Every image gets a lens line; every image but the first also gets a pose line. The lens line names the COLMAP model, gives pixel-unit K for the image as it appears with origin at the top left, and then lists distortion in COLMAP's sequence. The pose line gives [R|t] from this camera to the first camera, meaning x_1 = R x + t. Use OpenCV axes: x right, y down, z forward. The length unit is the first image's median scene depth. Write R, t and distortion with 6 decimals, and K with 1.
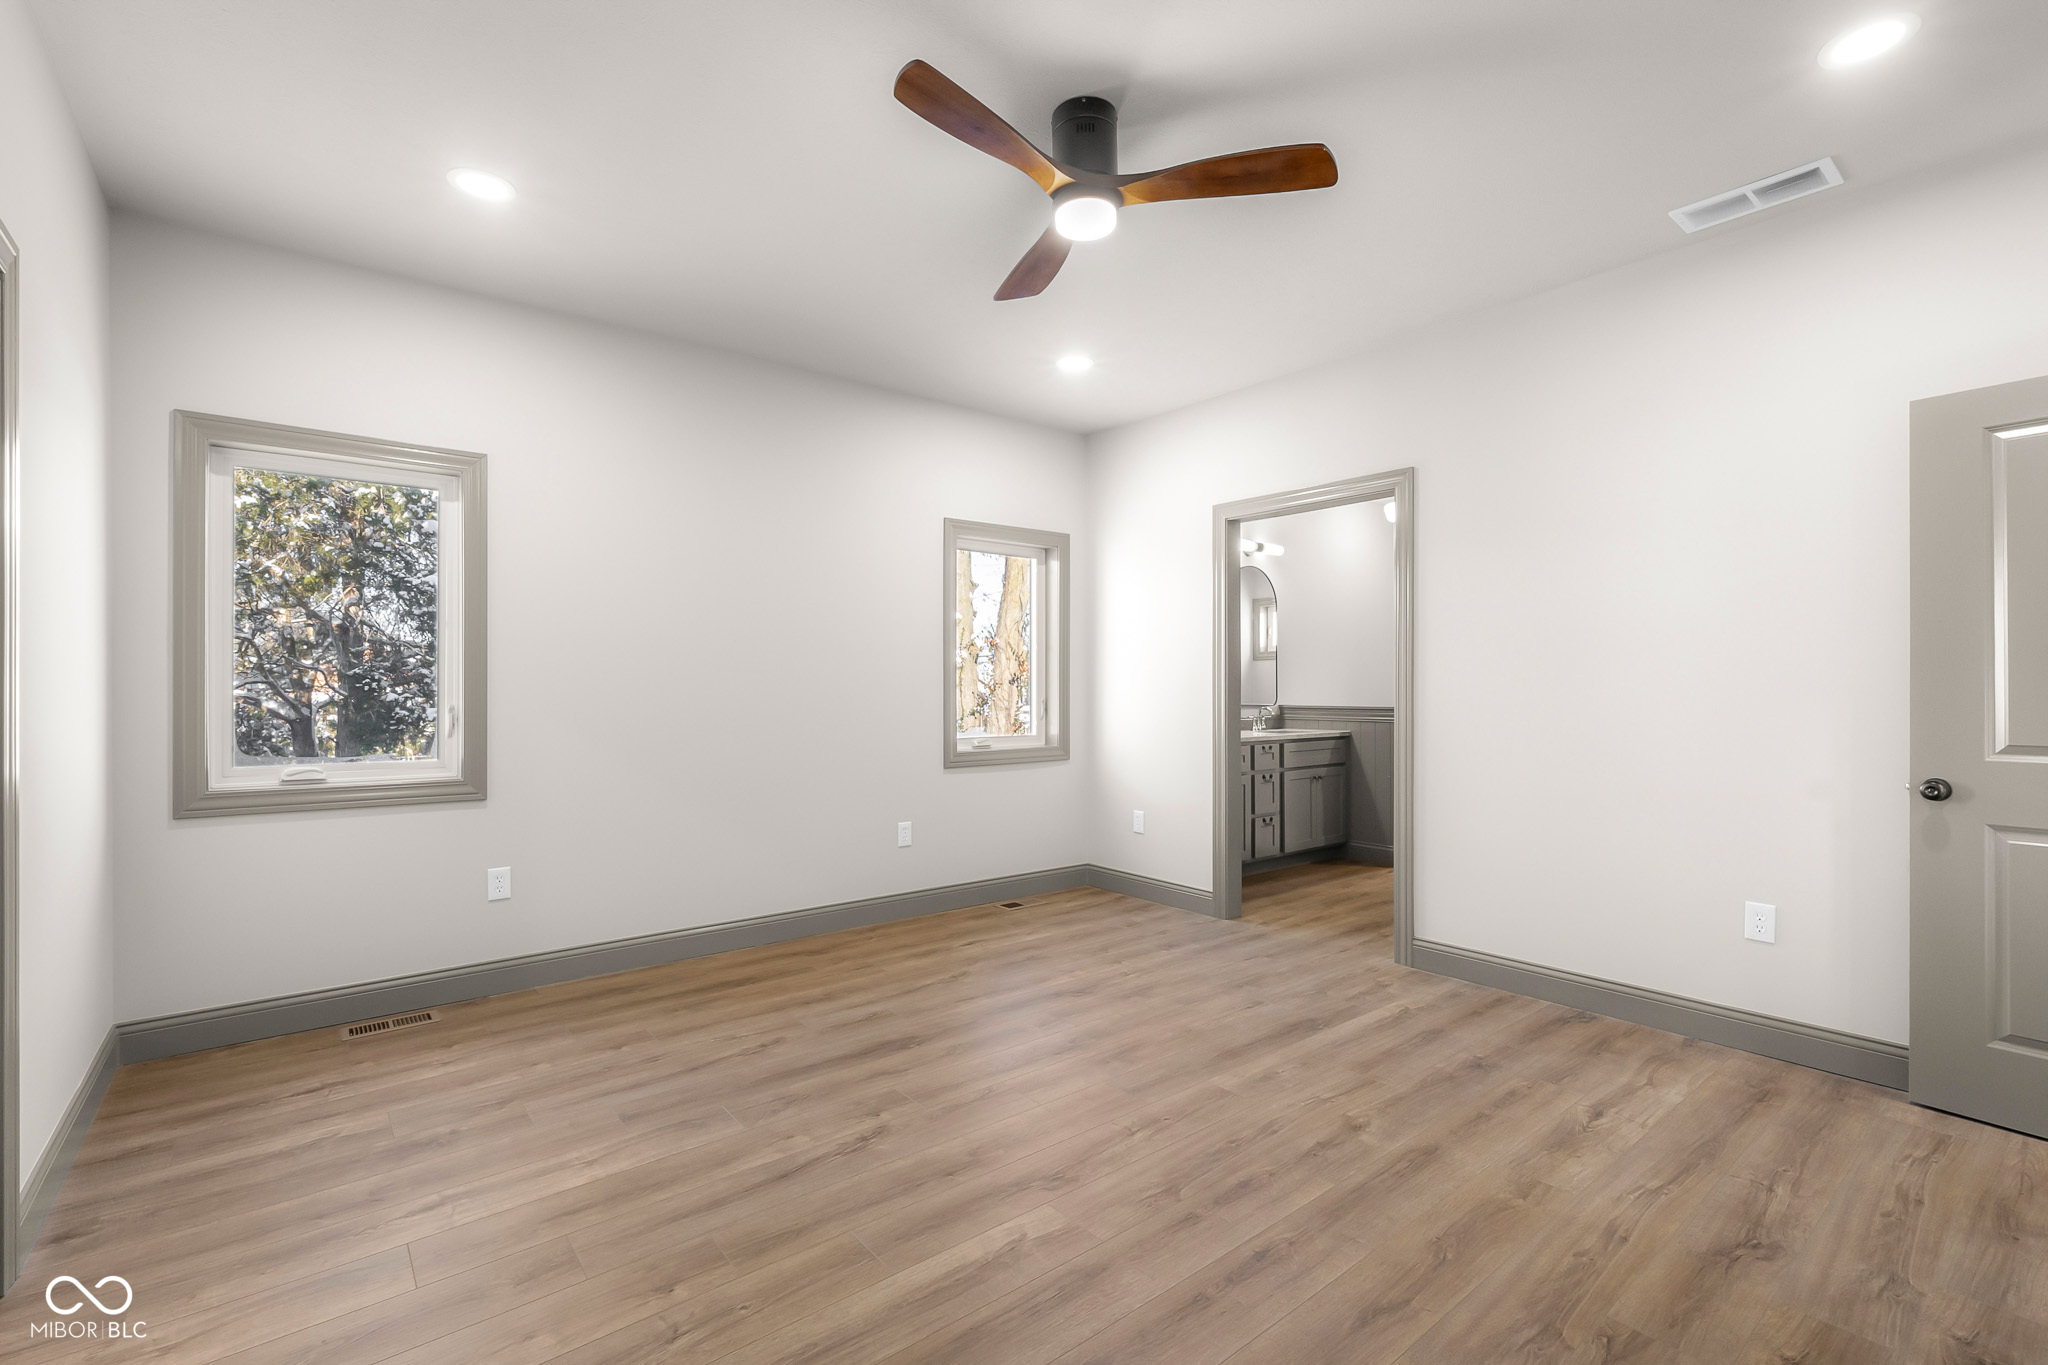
lens RADIAL K [[911.1, 0, 1024.5], [0, 911.1, 693.8], [0, 0, 1]] dist [0.000495, 0.000252]
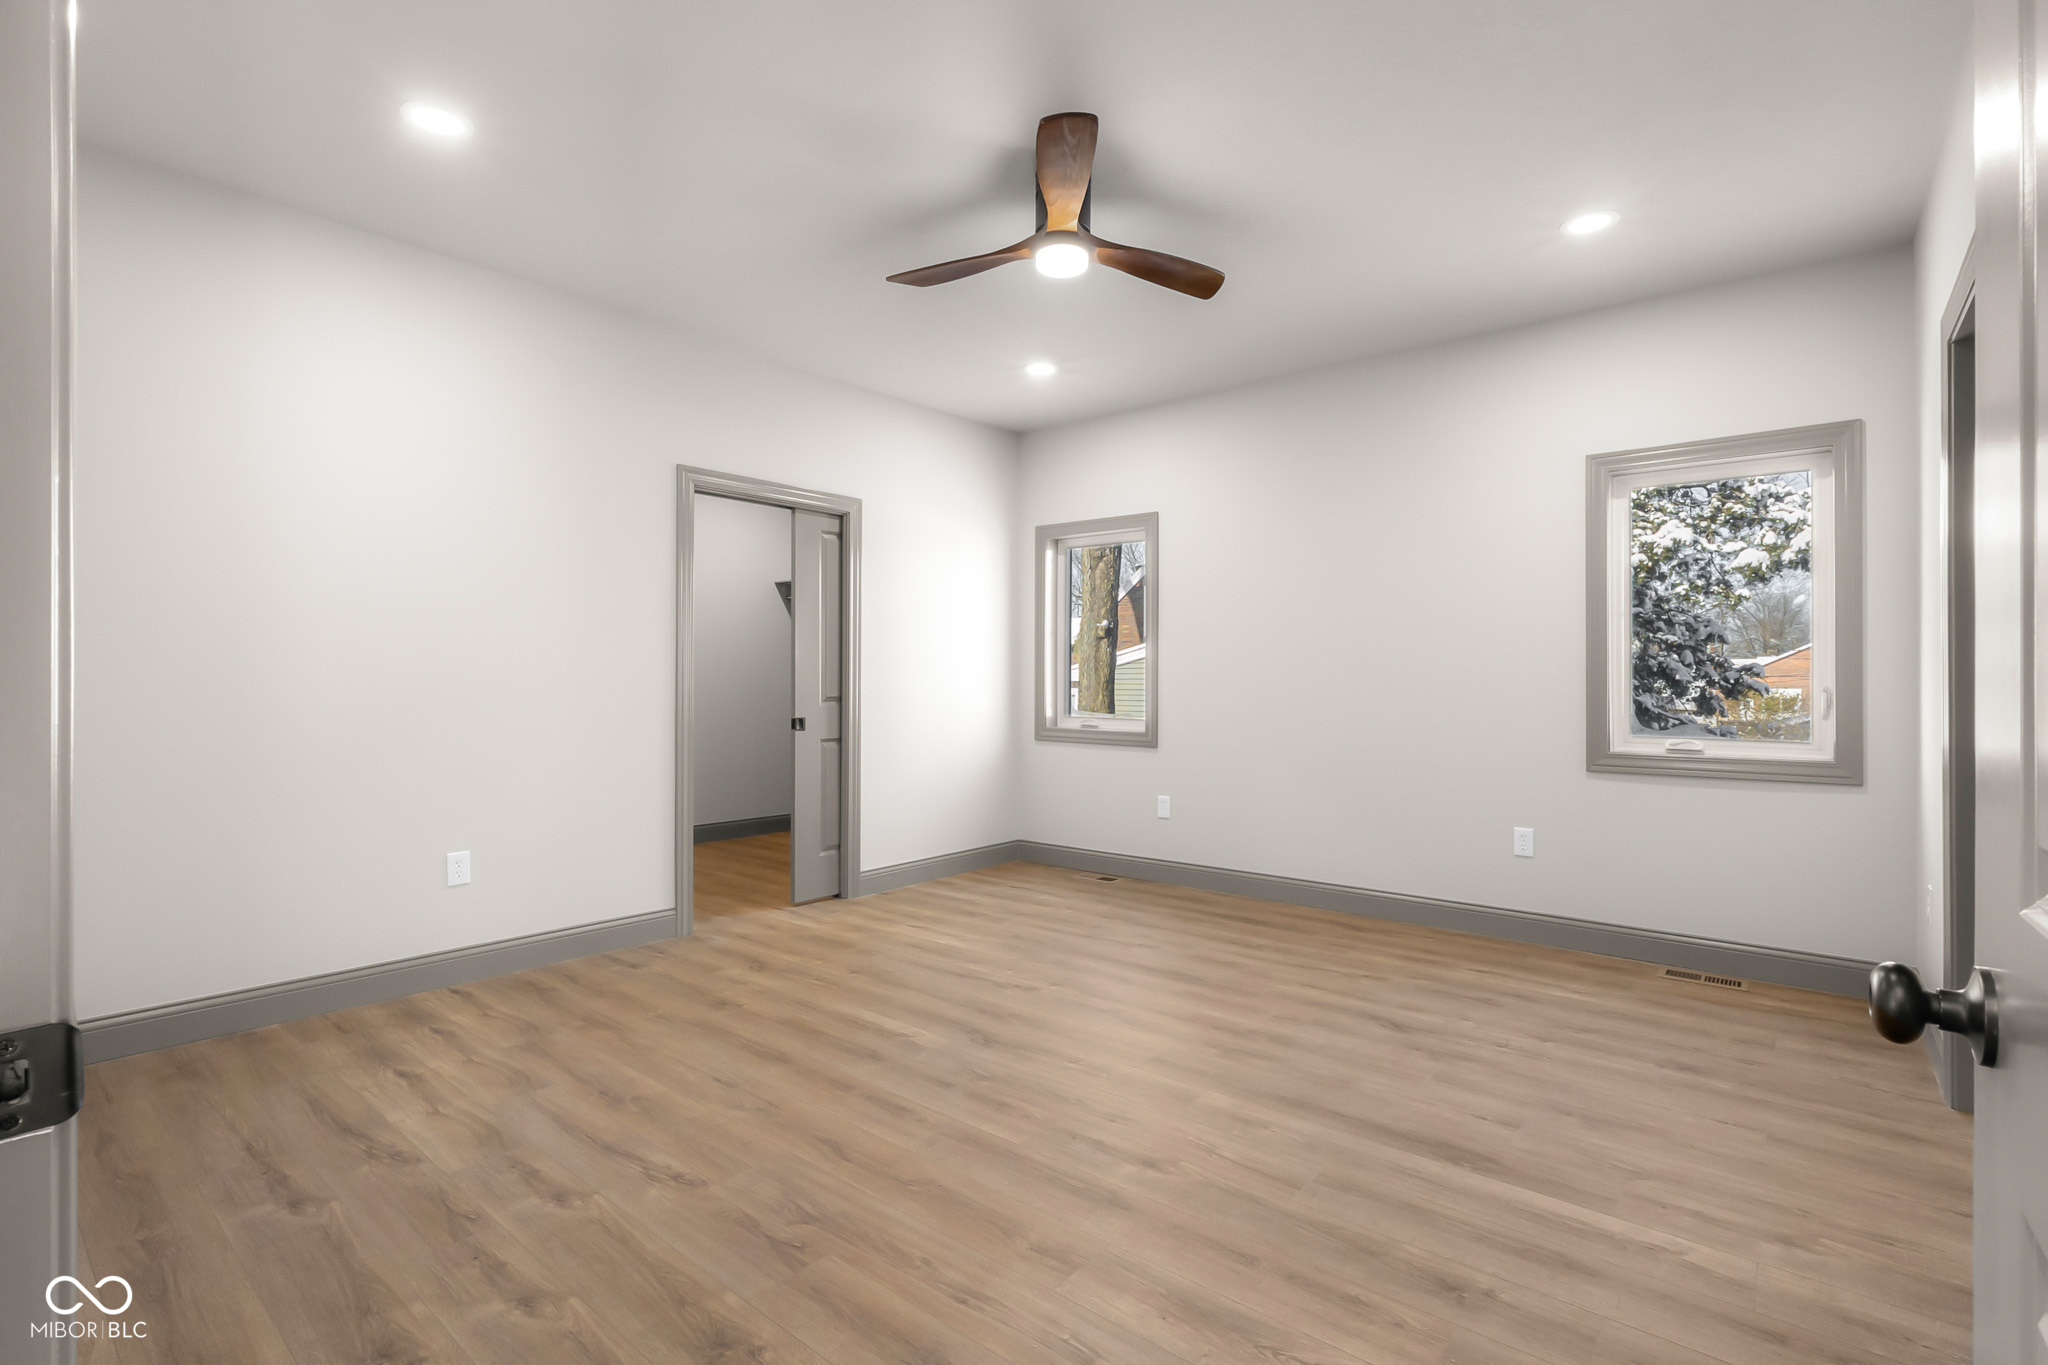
lens RADIAL K [[944.2, 0, 1024.0], [0, 944.2, 682.5], [0, 0, 1]] dist [-0.001672, -0.000262]
pose [[0.194979, 0.001422, -0.980806, 0.825147], [-0.011375, 0.999935, -0.000812, 0.014857], [0.980742, 0.011315, 0.194982, 0.476824]]
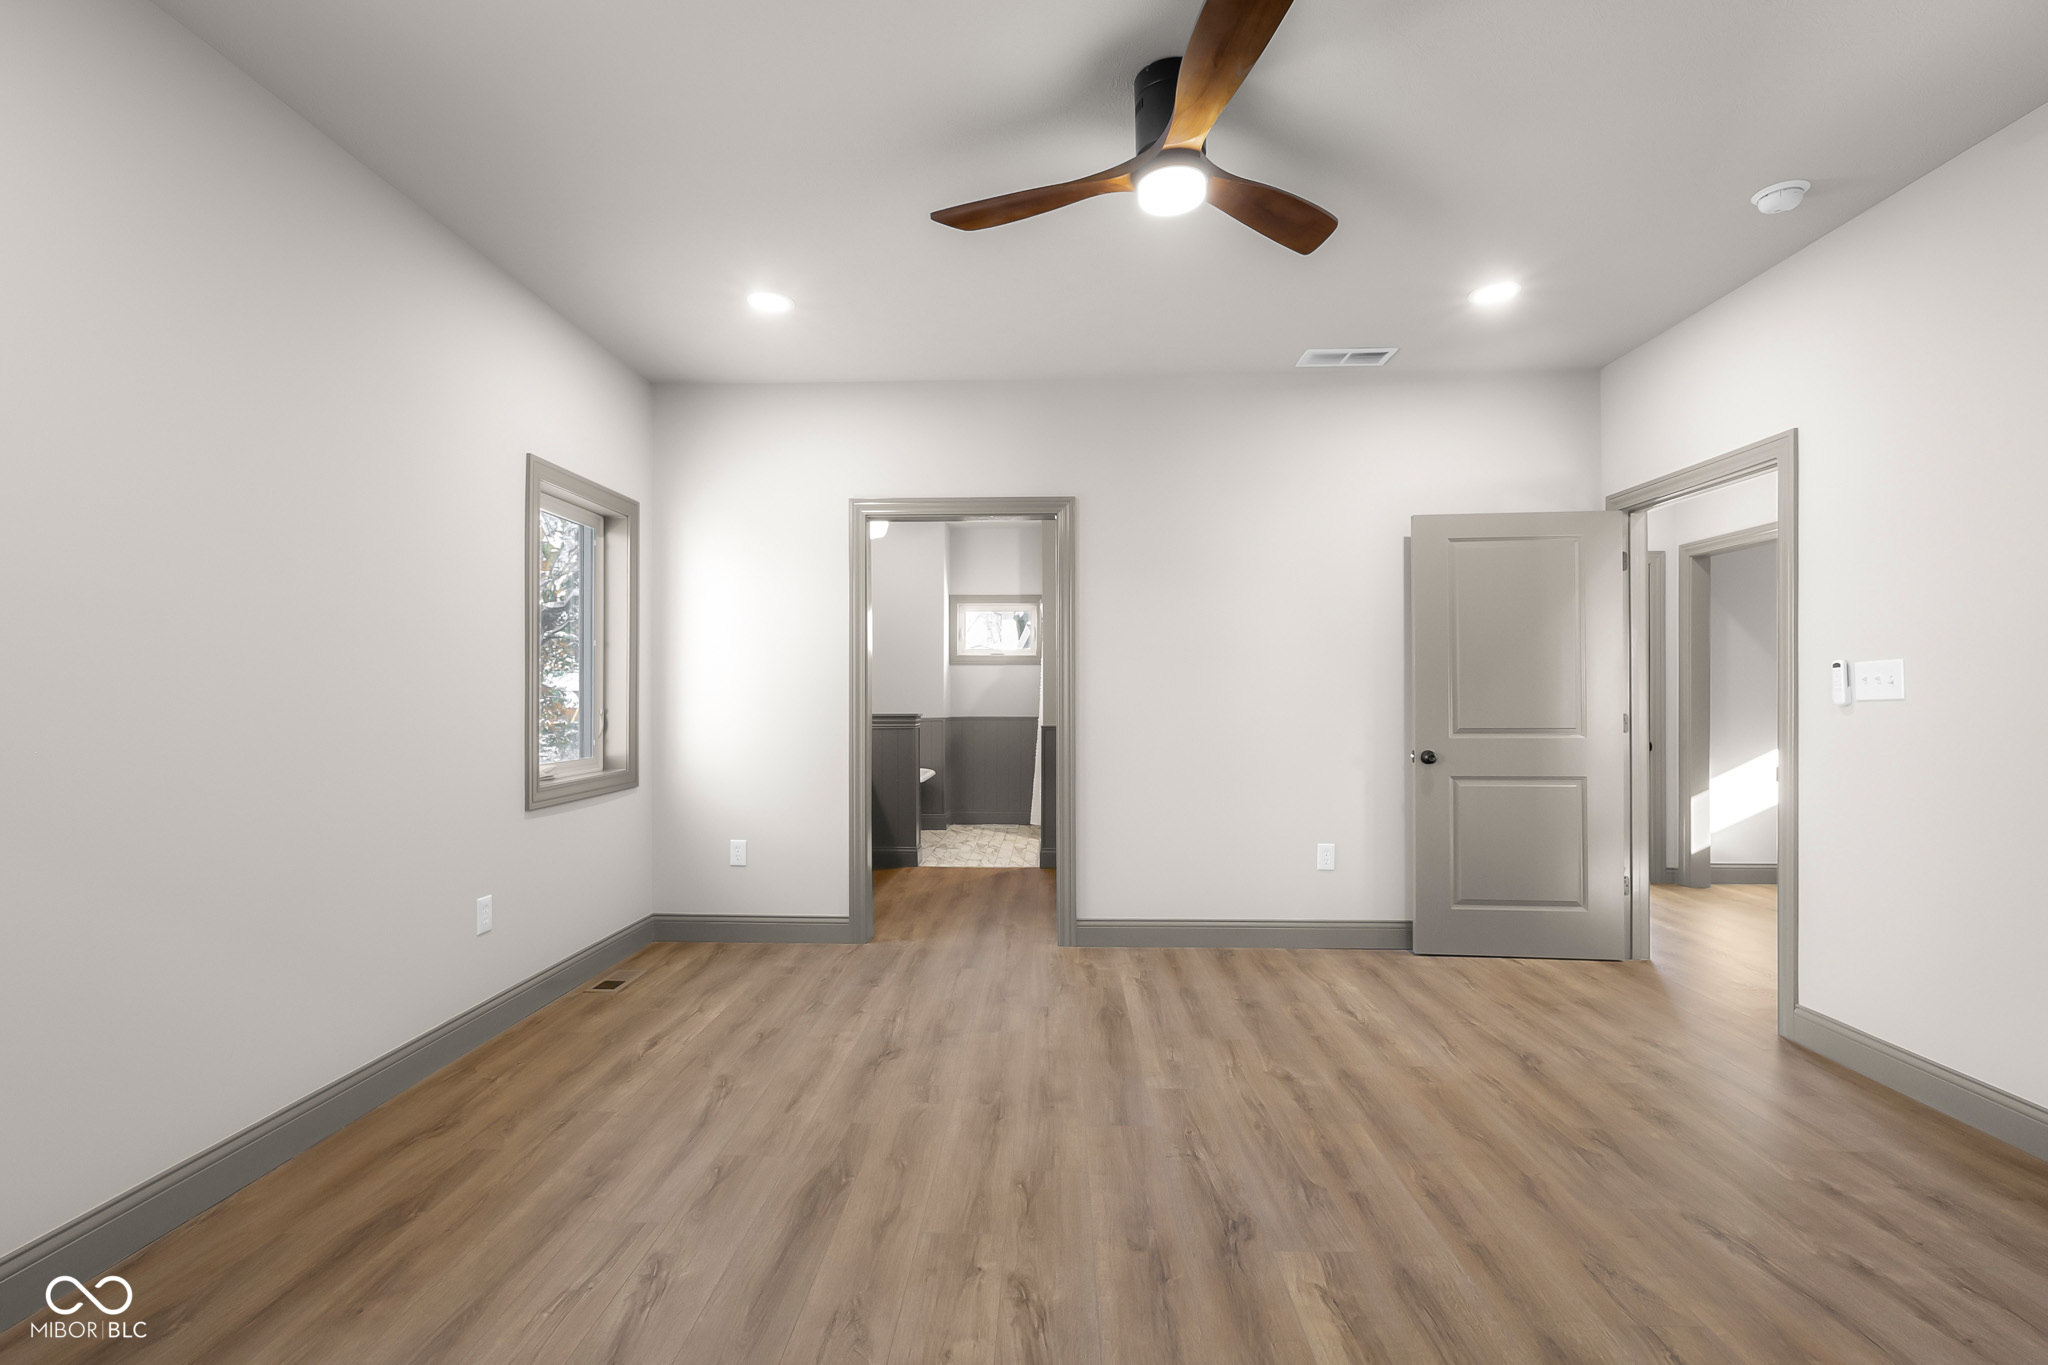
lens RADIAL K [[911.1, 0, 1024.5], [0, 911.1, 693.8], [0, 0, 1]] dist [0.000495, 0.000252]
pose [[0.655689, 0.000863, 0.755031, -0.484959], [0.007077, 0.999948, -0.007289, -0.000180], [-0.754998, 0.010123, 0.655649, 0.335054]]
